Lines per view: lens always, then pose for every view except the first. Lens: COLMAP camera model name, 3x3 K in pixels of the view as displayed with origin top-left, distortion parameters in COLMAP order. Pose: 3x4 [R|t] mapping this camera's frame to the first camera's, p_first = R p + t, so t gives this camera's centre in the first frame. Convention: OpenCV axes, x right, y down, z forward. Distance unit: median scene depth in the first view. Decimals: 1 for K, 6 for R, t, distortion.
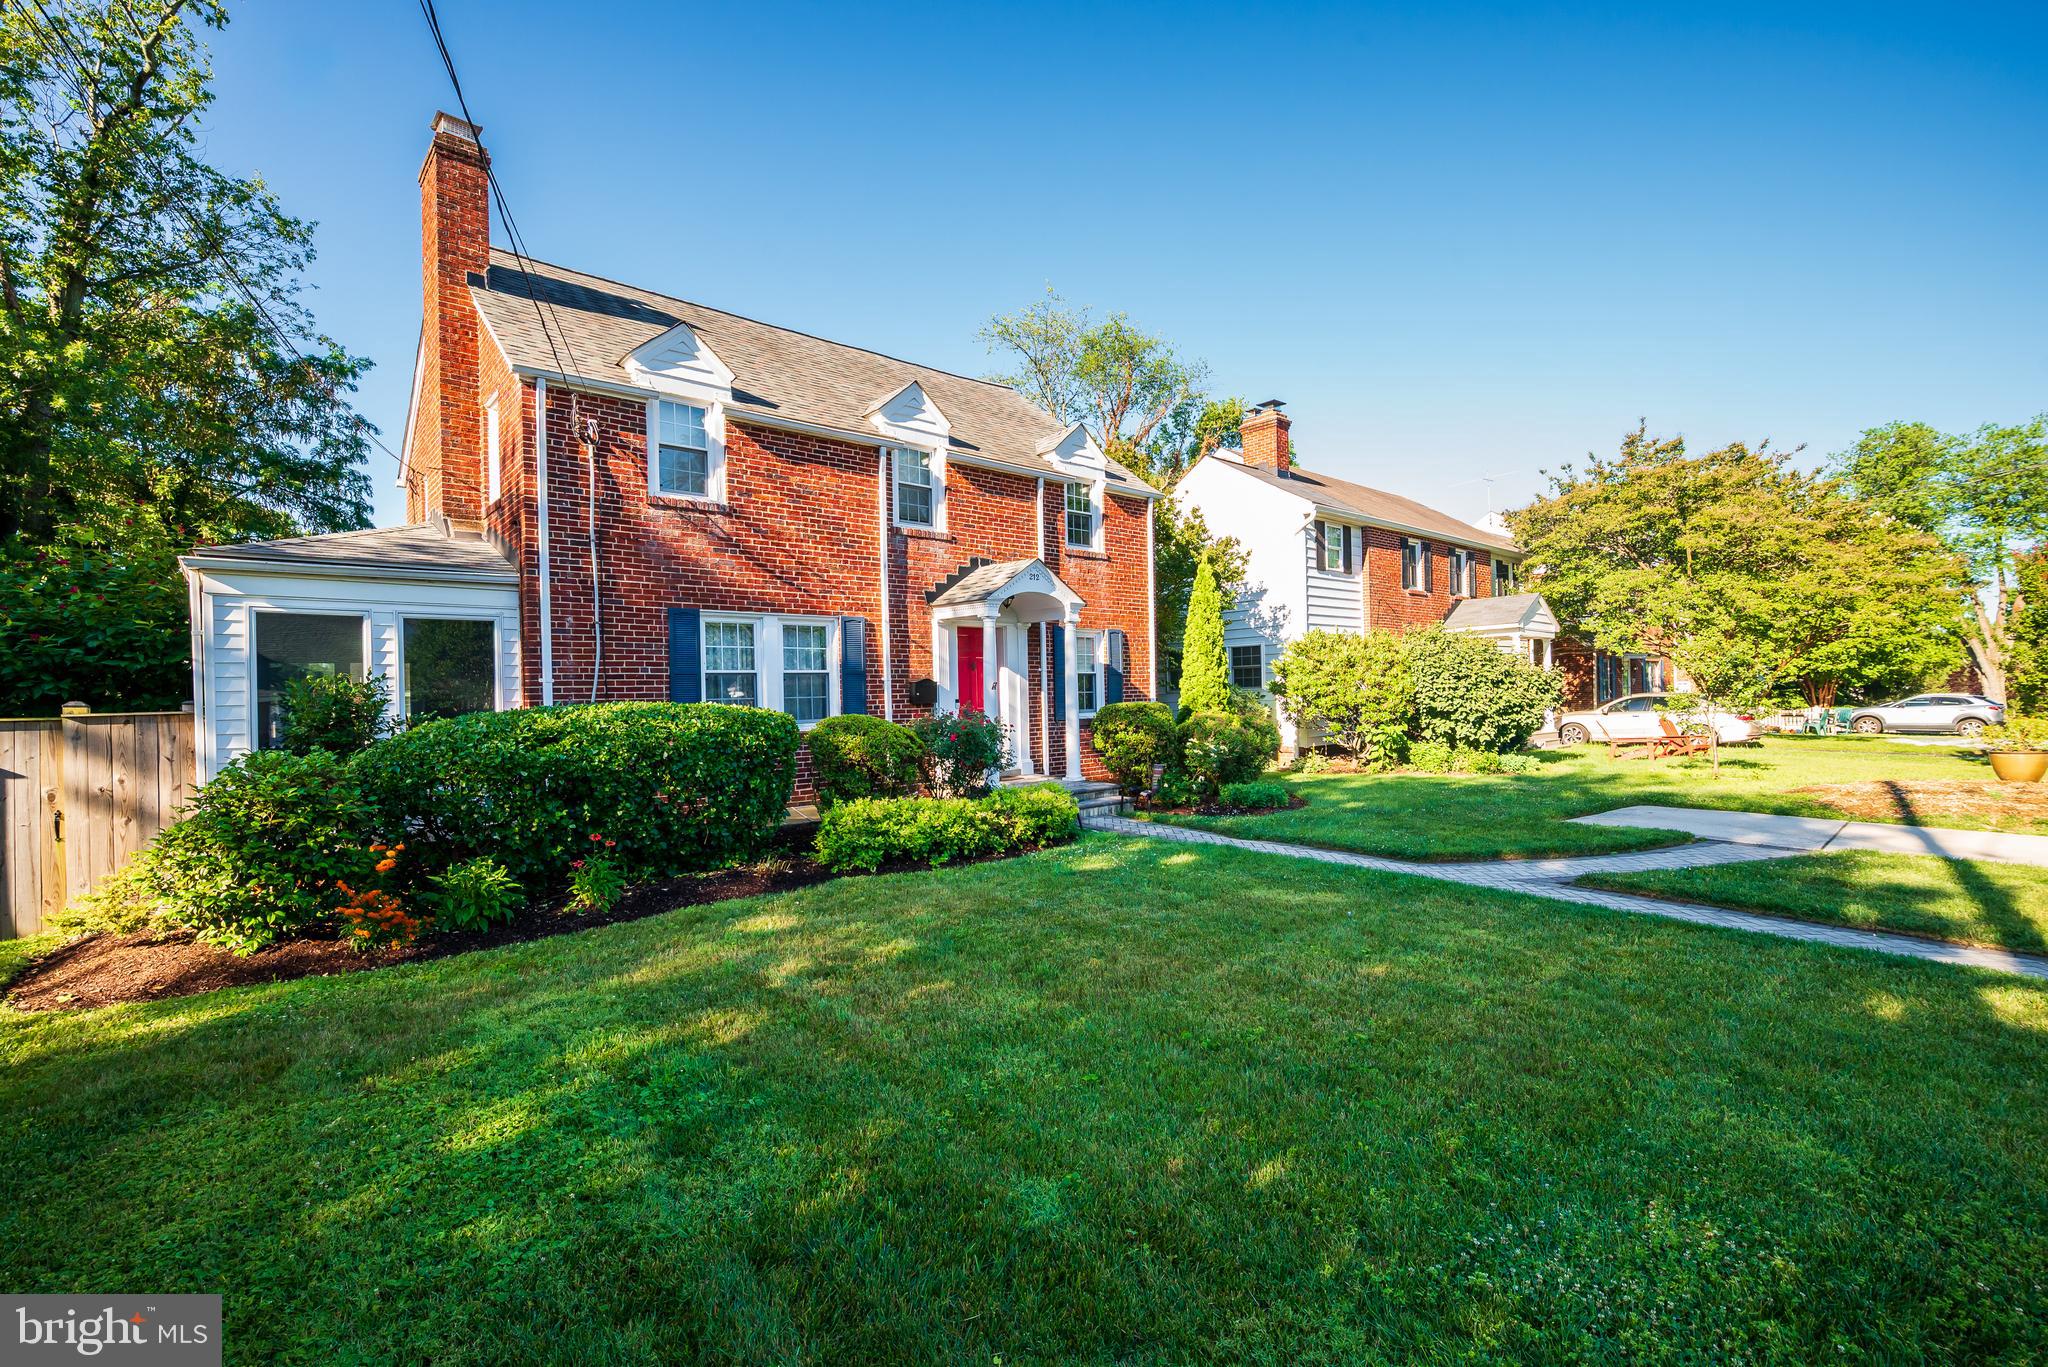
lens RADIAL K [[855.1, 0, 1004.1], [0, 855.1, 704.6], [0, 0, 1]] dist [-0.001924, -0.000494]
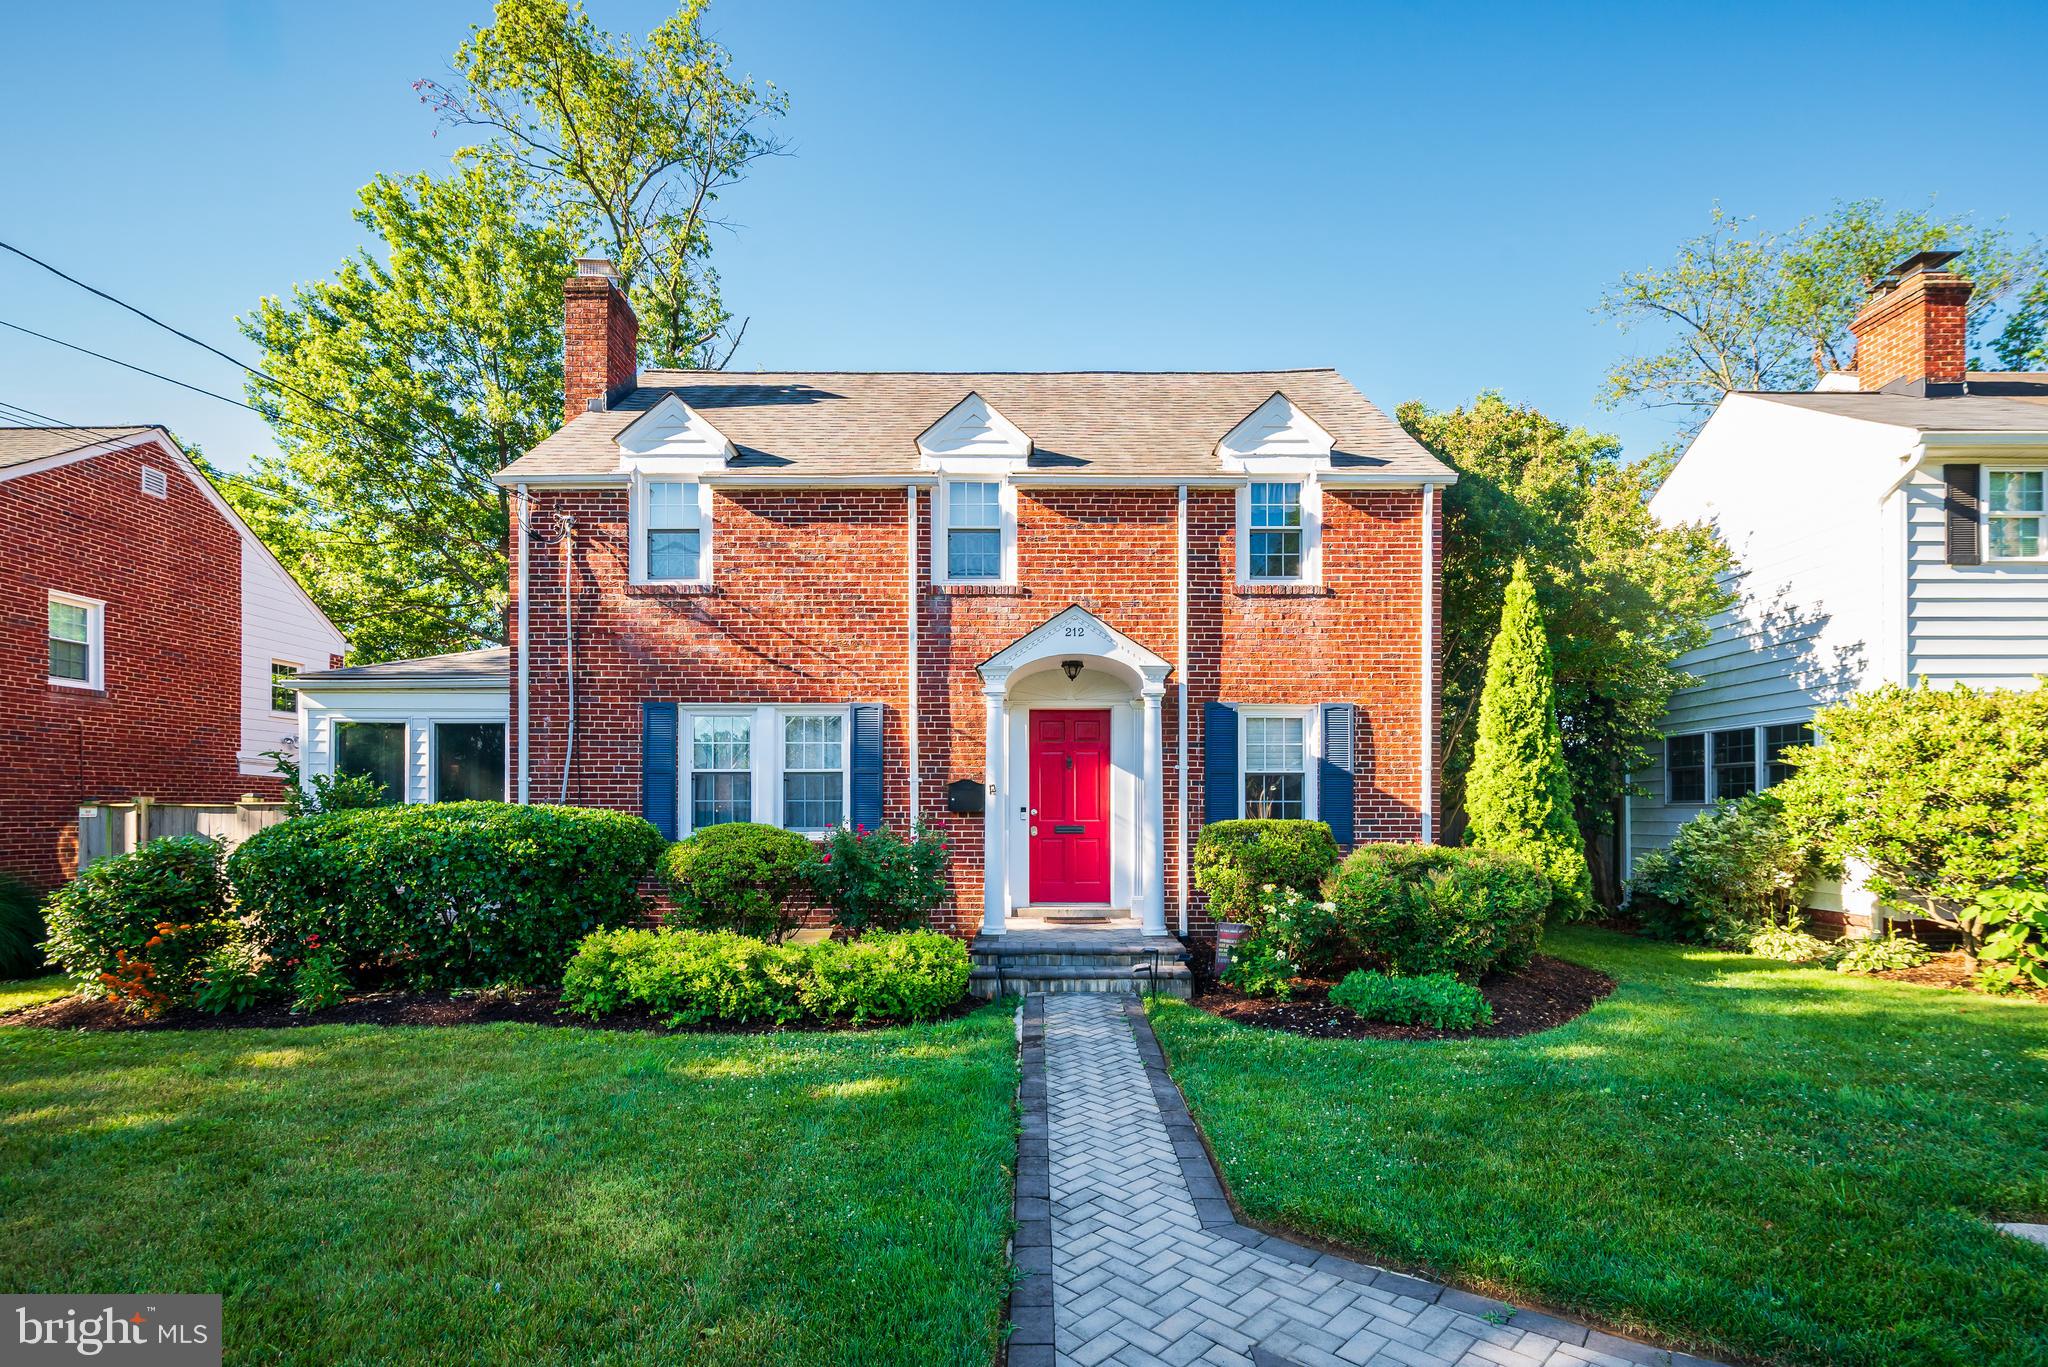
lens RADIAL K [[933.4, 0, 1024.7], [0, 933.4, 803.6], [0, 0, 1]] dist [-0.002485, -0.000409]
pose [[0.771945, 0.020177, -0.635369, 0.475118], [-0.023665, 0.999715, 0.002996, -0.012467], [0.635249, 0.012723, 0.772203, 0.387412]]
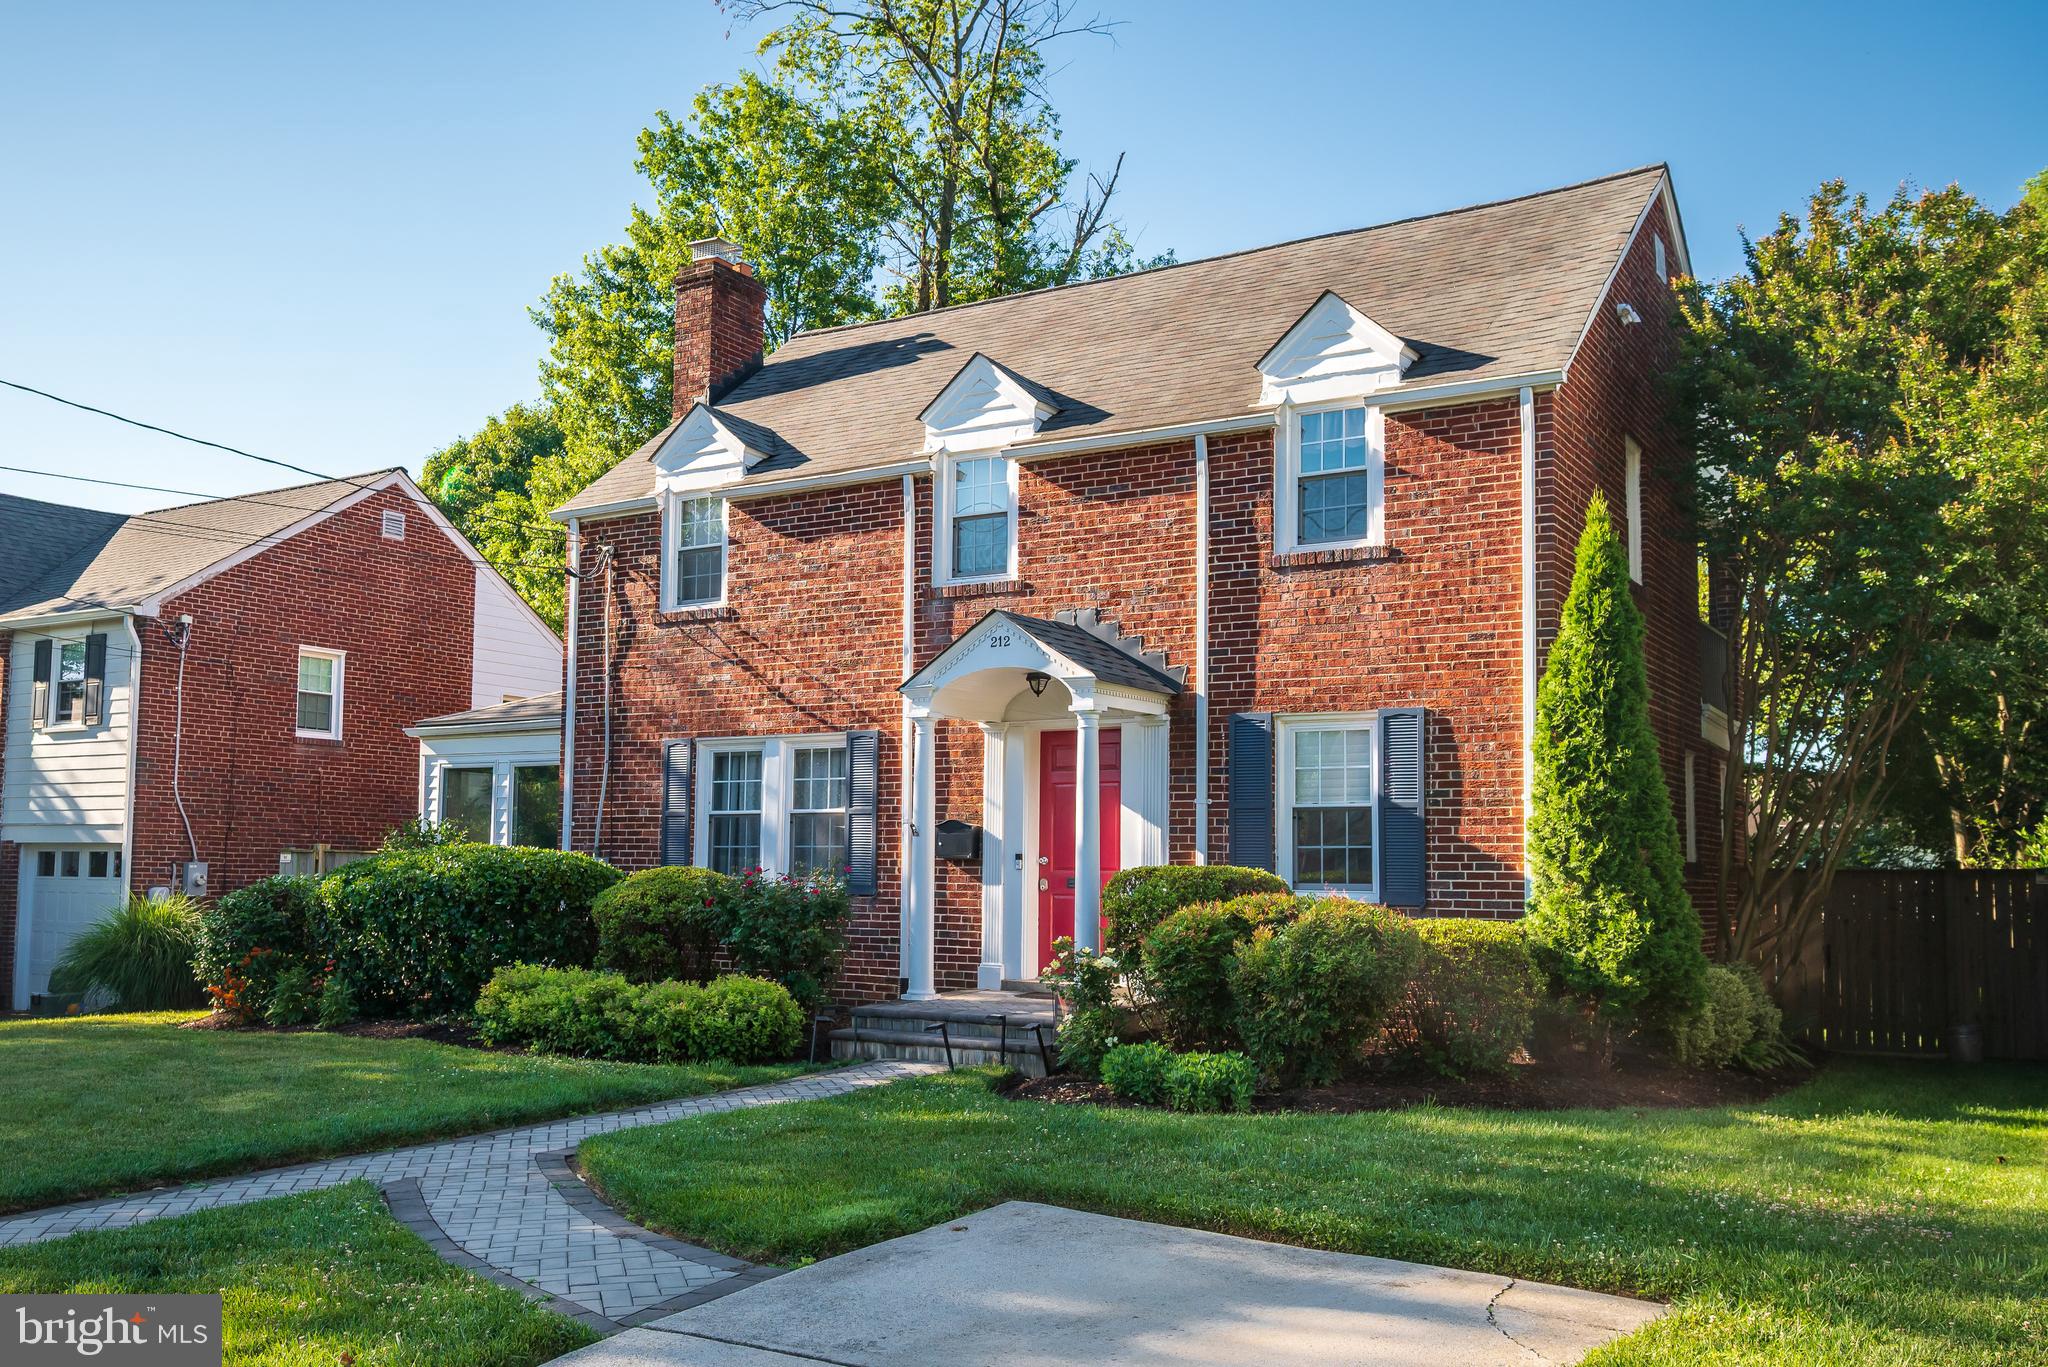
lens RADIAL K [[1761.7, 0, 995.8], [0, 1761.7, 744.3], [0, 0, 1]] dist [-0.012835, 0.000594]
pose [[0.321782, -0.047580, -0.945617, 1.137659], [-0.027920, 0.997825, -0.059707, -0.009120], [0.946402, 0.045614, 0.319754, 0.607998]]
